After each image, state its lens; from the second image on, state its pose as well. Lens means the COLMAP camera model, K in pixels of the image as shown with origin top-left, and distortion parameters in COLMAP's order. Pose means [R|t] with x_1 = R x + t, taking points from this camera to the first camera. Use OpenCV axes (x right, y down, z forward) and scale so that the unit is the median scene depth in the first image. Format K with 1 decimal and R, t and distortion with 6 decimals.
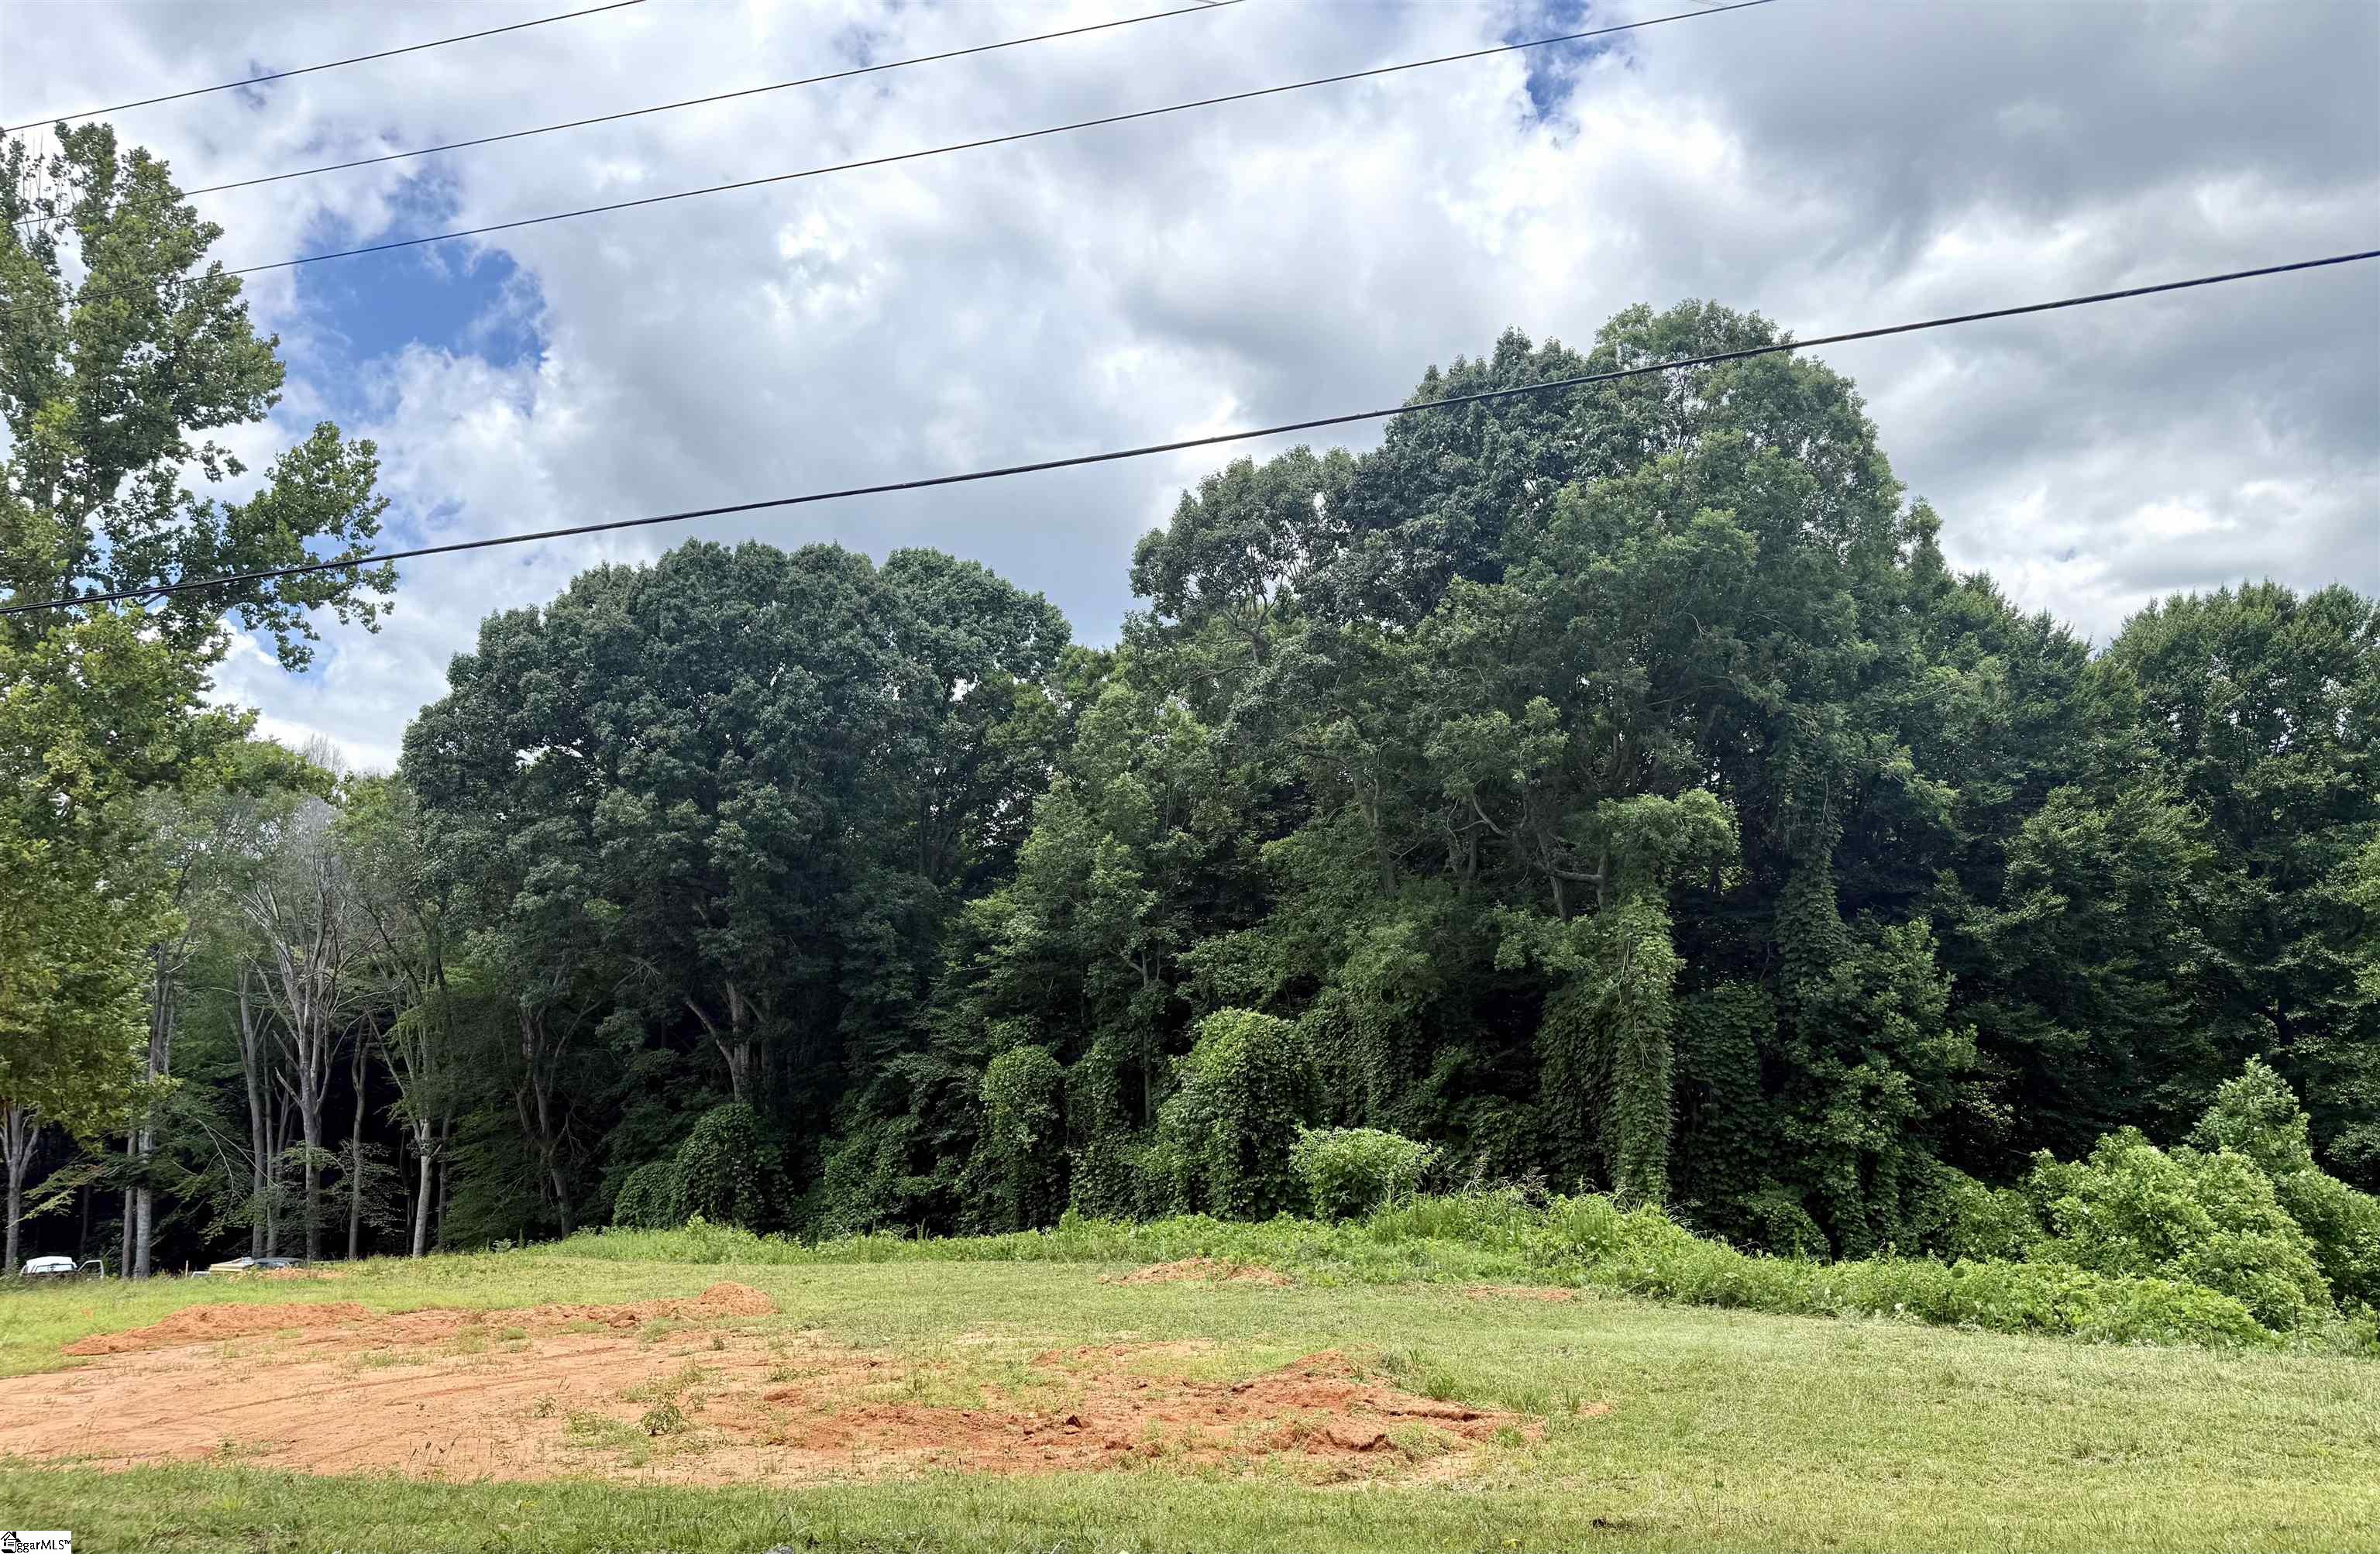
lens RADIAL K [[1606.9, 0, 1226.5], [0, 1606.9, 884.7], [0, 0, 1]] dist [0.134878, -0.176053]
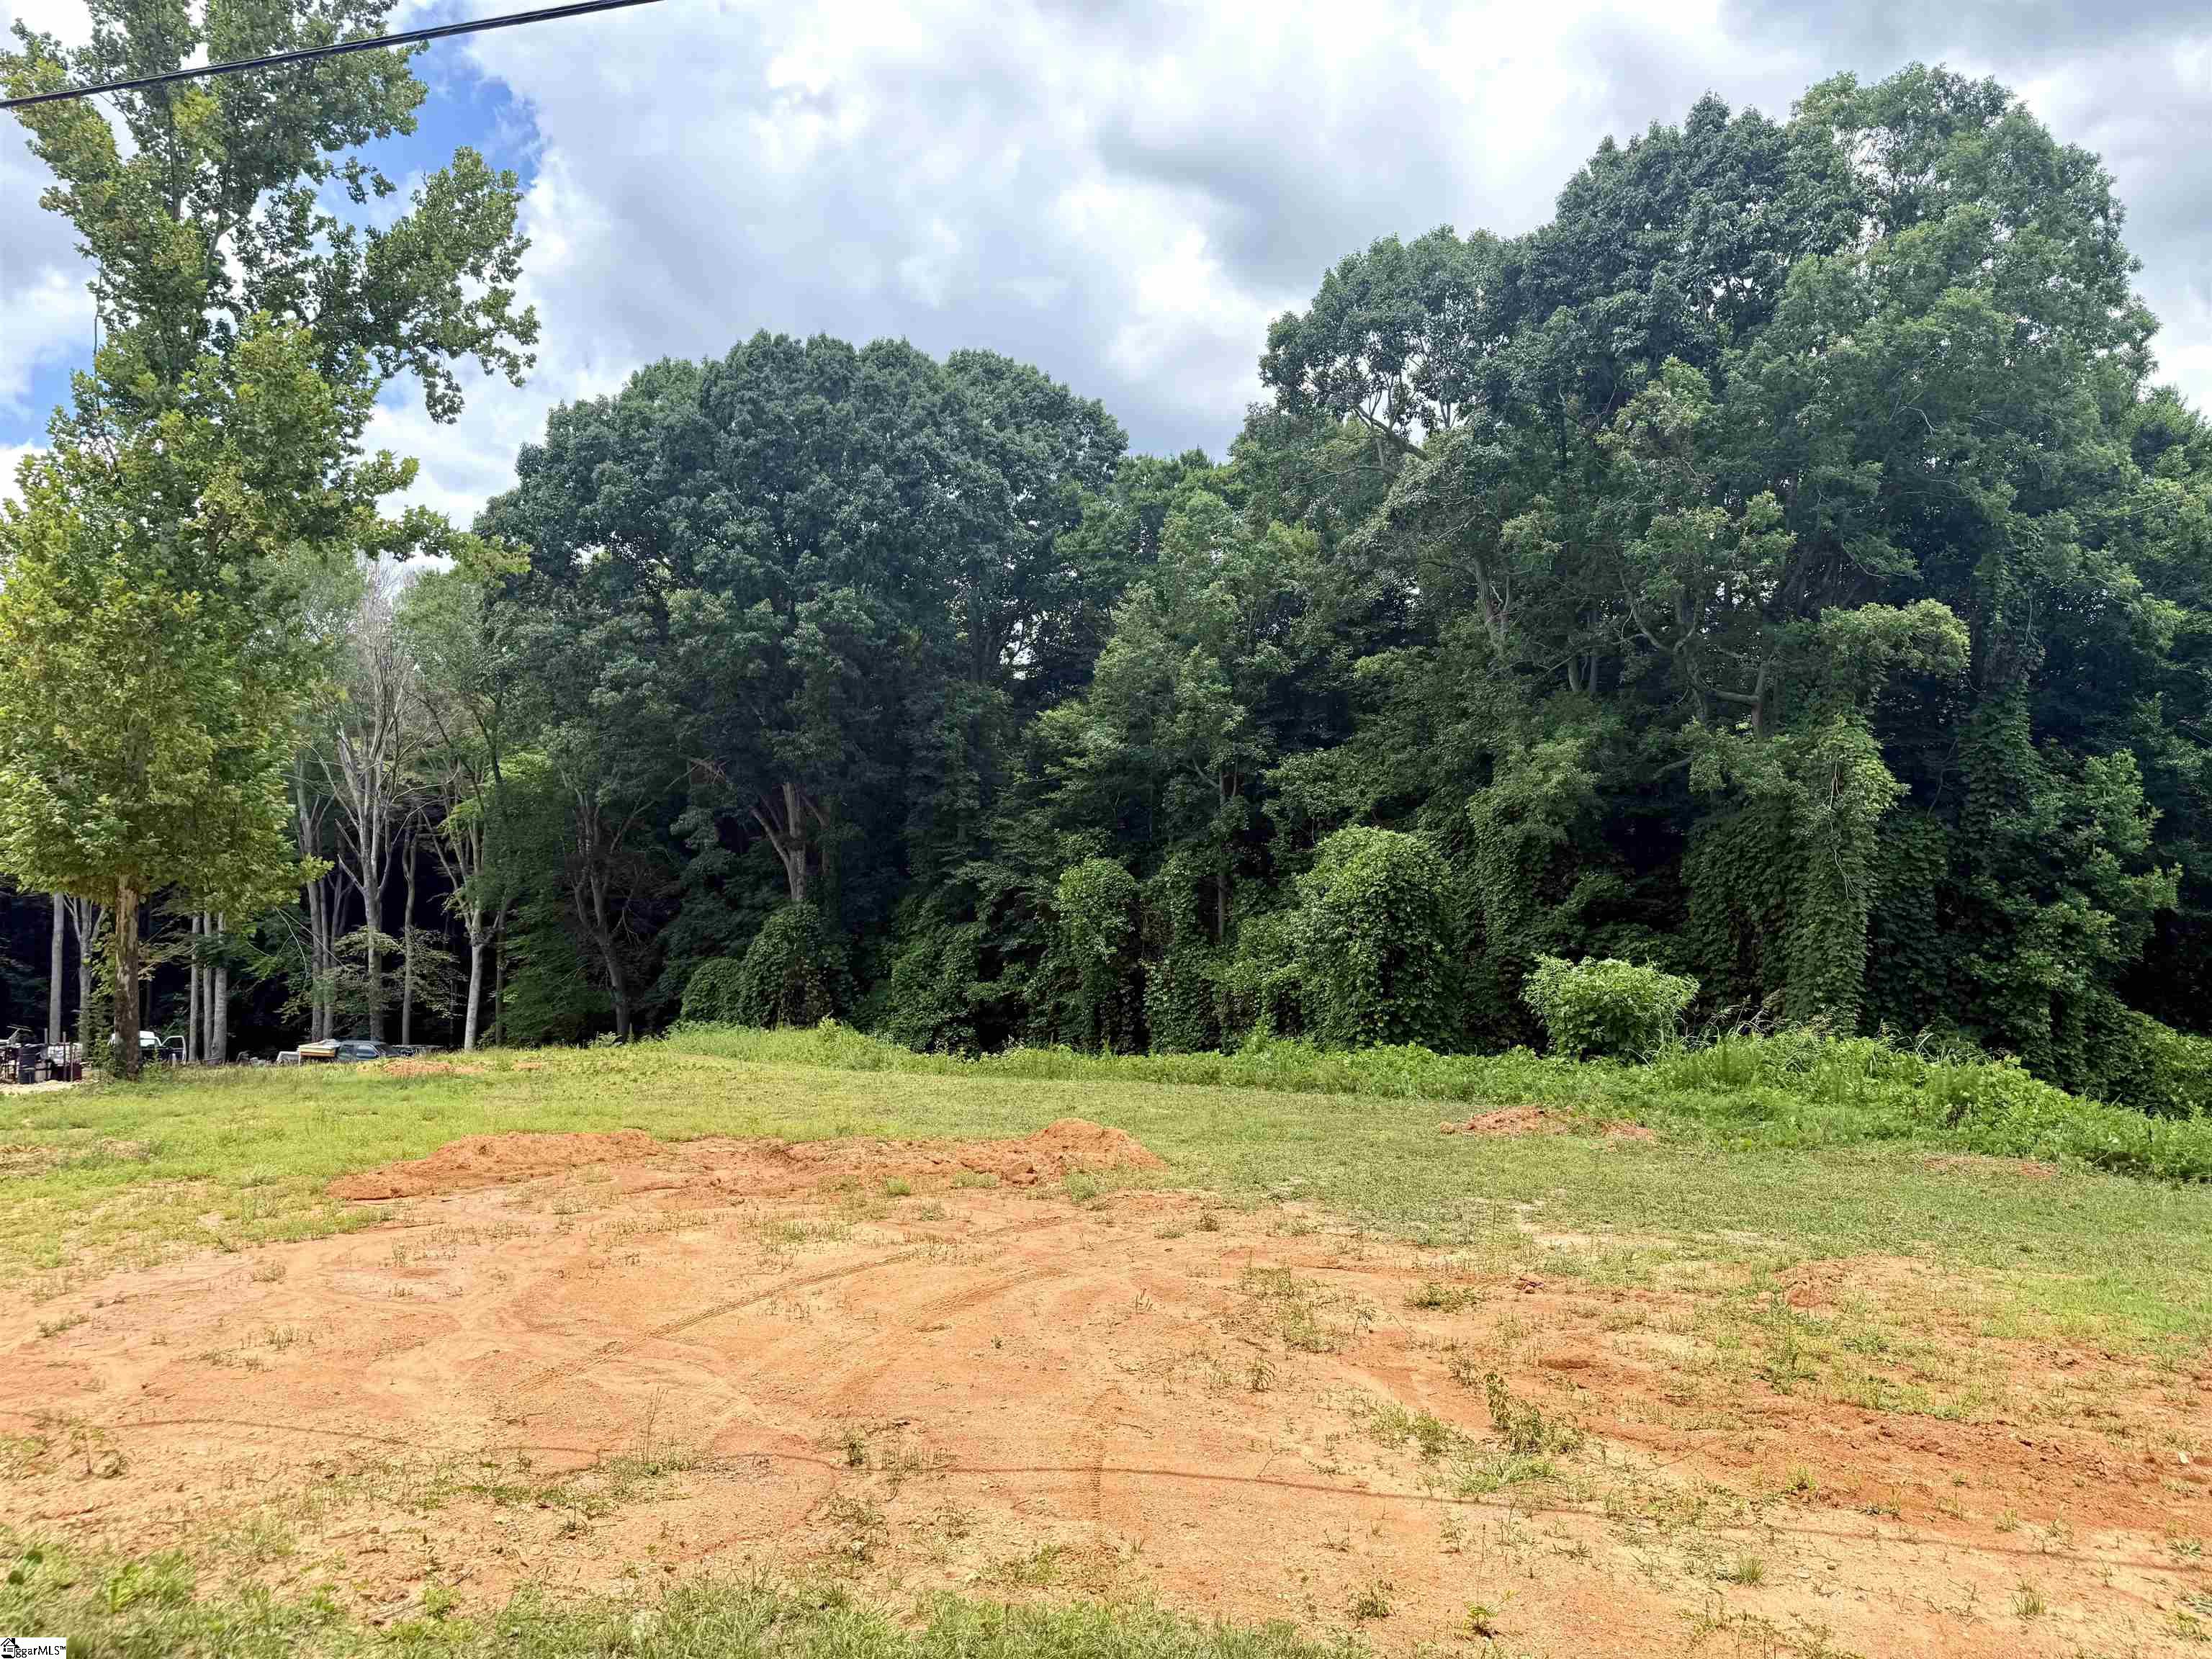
lens RADIAL K [[1500.8, 0, 1144.6], [0, 1500.8, 834.9], [0, 0, 1]] dist [0.135020, -0.189308]
pose [[0.999436, 0.030429, -0.014217, -0.113627], [-0.029195, 0.996358, 0.080117, 0.013865], [0.016603, -0.079657, 0.996684, 0.100180]]
